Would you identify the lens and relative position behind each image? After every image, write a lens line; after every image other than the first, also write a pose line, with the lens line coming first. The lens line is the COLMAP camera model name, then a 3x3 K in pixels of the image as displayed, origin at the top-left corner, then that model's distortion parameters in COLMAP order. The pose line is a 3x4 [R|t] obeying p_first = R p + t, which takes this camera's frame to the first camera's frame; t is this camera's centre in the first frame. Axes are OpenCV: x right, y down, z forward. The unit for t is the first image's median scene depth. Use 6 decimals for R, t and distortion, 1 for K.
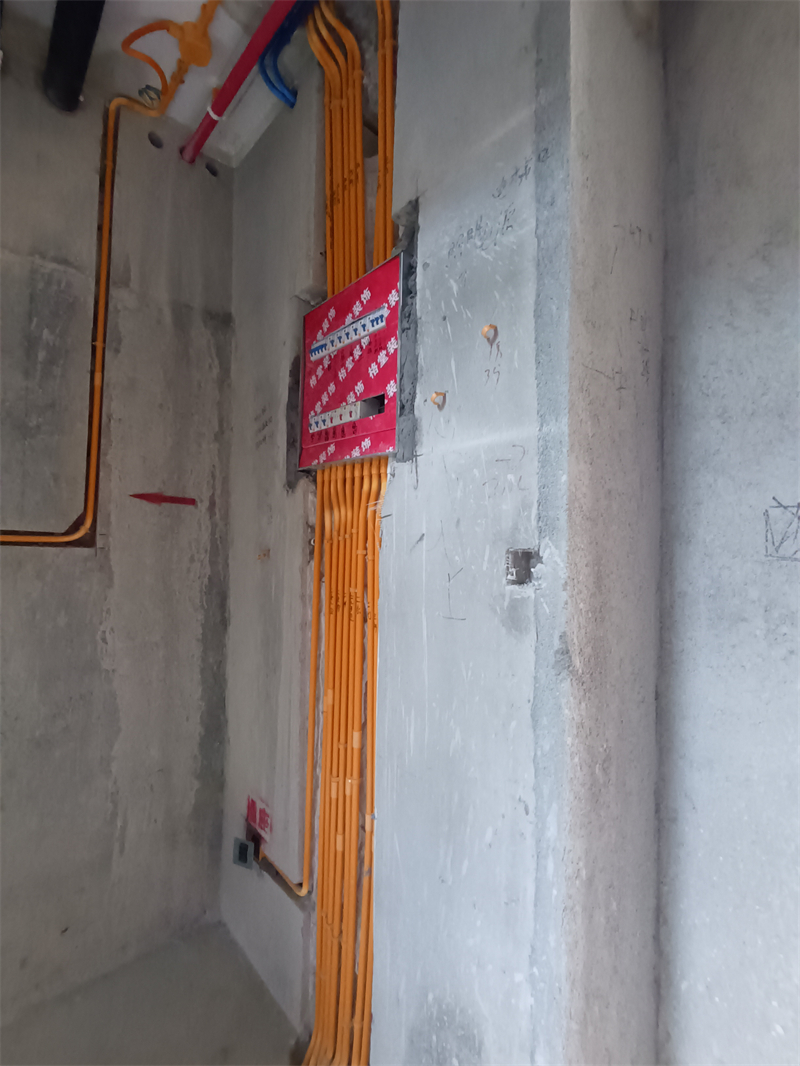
lens RADIAL K [[482.7, 0, 397.5], [0, 482.7, 536.2], [0, 0, 1]] dist [-0.002172, -0.000005]
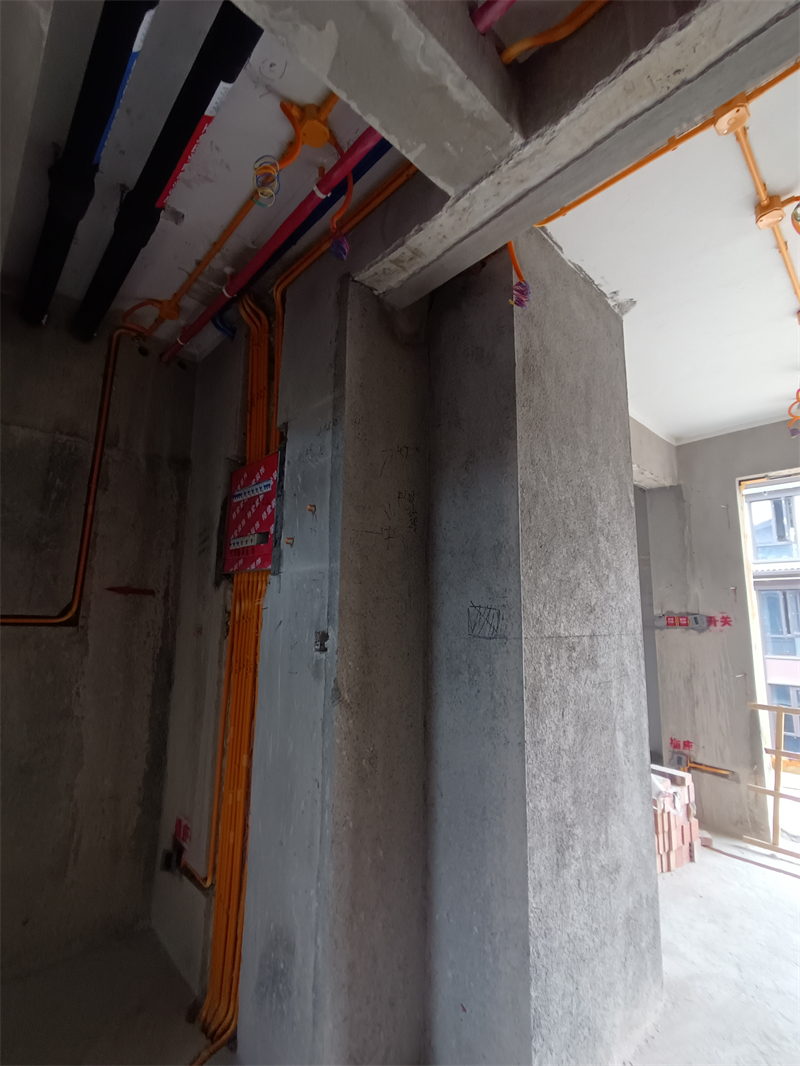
lens RADIAL K [[485.8, 0, 397.2], [0, 485.8, 538.2], [0, 0, 1]] dist [-0.001929, -0.000105]
pose [[0.999766, 0.005393, 0.020933, 0.301338], [-0.002374, 0.989918, -0.141618, -0.035945], [-0.021486, 0.141536, 0.989700, -0.501967]]
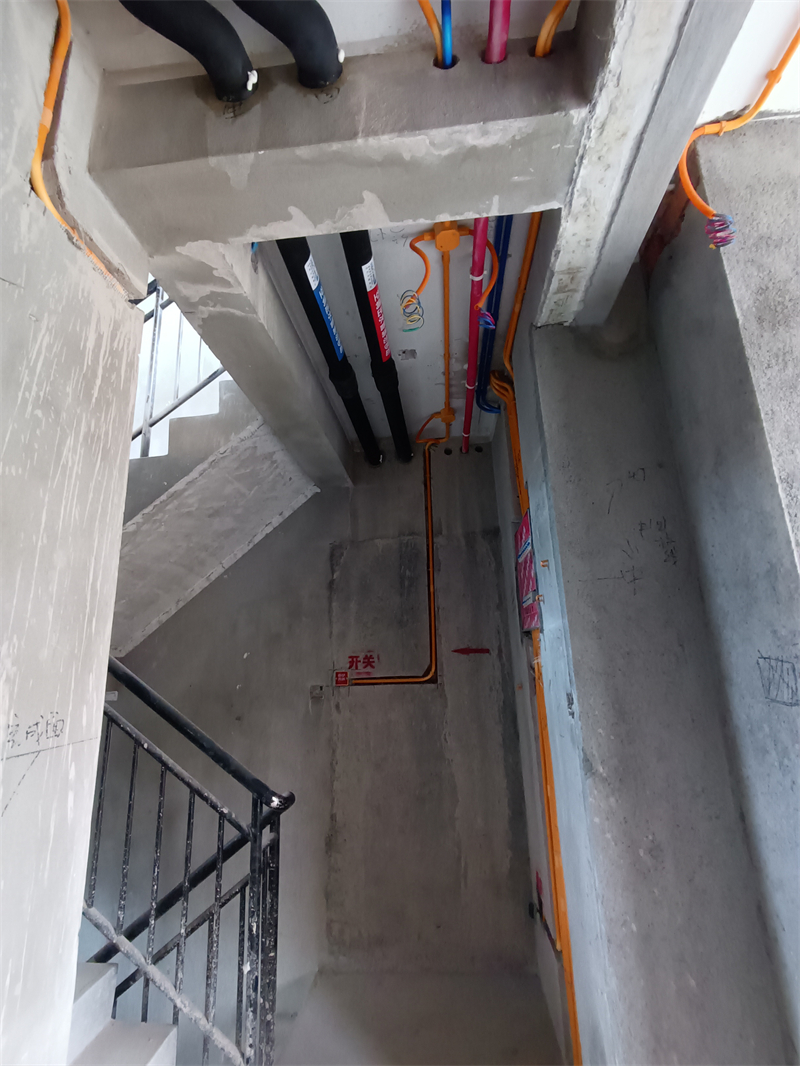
lens RADIAL K [[485.0, 0, 412.7], [0, 485.0, 539.4], [0, 0, 1]] dist [0.001202, 0.000190]
pose [[0.689475, -0.216647, -0.691150, 0.703791], [0.064621, 0.968813, -0.239219, -0.074021], [0.721421, 0.120273, 0.681972, -0.365401]]
